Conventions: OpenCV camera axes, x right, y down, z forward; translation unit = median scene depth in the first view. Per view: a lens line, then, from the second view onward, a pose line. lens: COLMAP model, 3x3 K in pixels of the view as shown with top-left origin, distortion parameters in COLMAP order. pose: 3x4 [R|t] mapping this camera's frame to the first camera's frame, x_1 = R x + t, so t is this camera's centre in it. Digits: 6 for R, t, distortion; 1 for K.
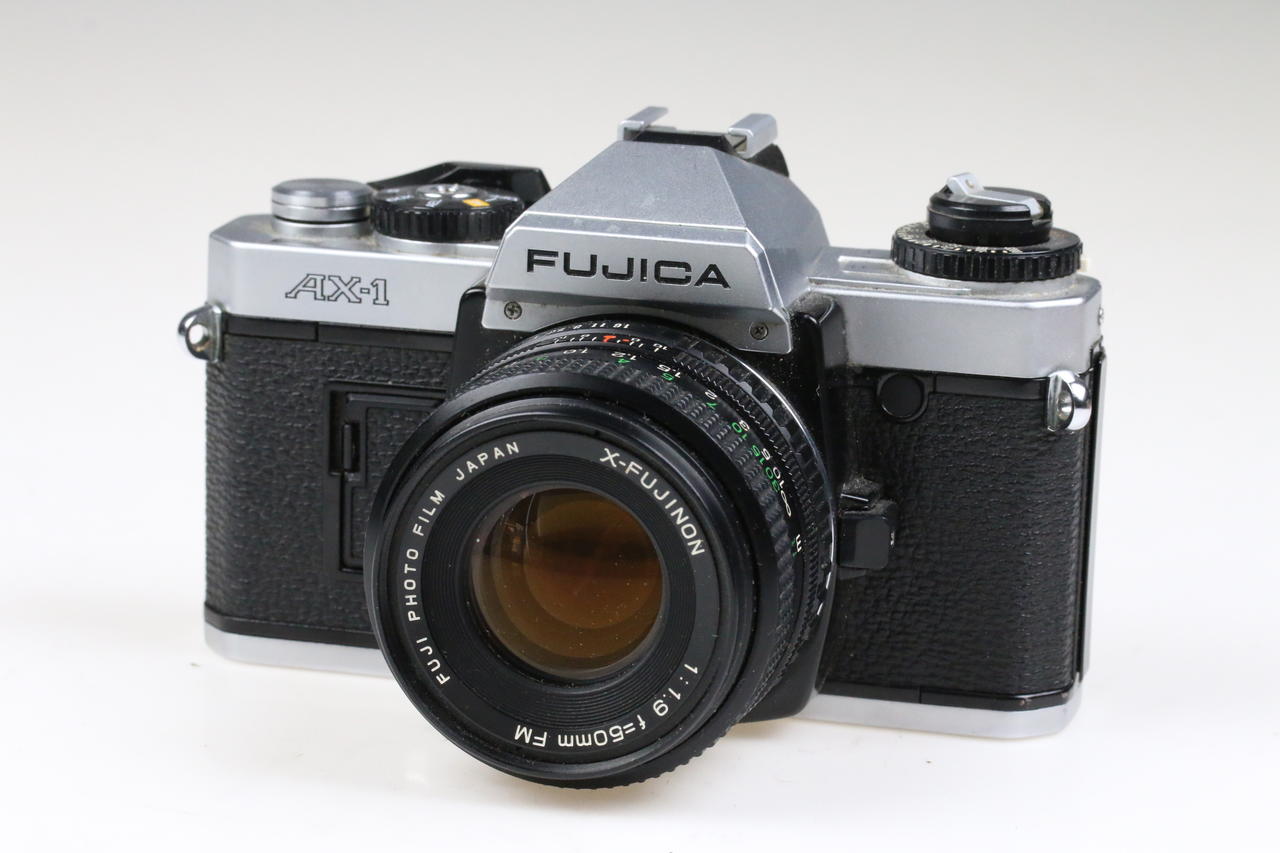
lens RADIAL K [[3607.0, 0, 641.1], [0, 3607.0, 424.8], [0, 0, 1]] dist [-0.125111, 0.000000]
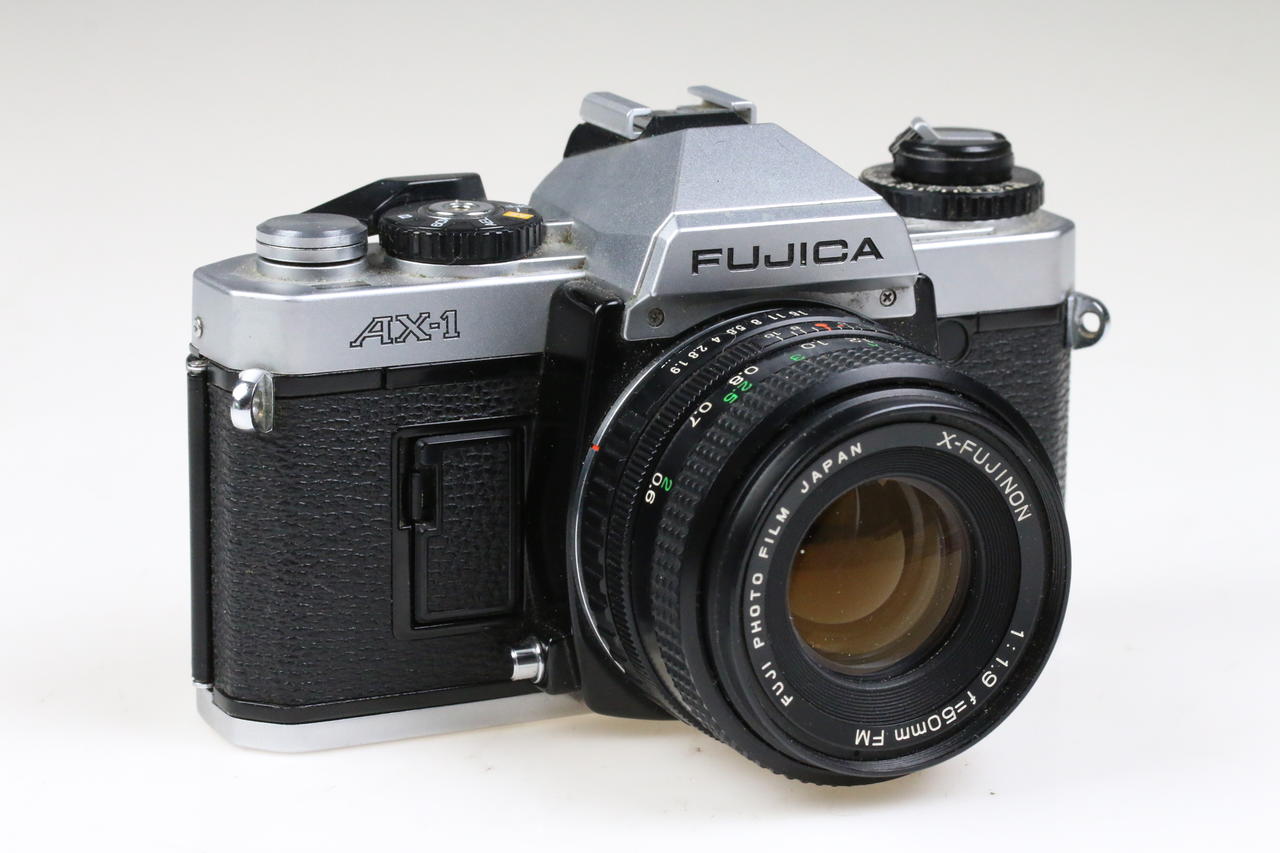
lens RADIAL K [[3607.0, 0, 640.7], [0, 3607.0, 427.4], [0, 0, 1]] dist [-0.125111, 0.000000]
pose [[0.803460, -0.174680, 0.569156, -0.621884], [0.158643, 0.984240, 0.078122, -0.082824], [-0.573833, 0.027525, 0.818510, 0.231727]]
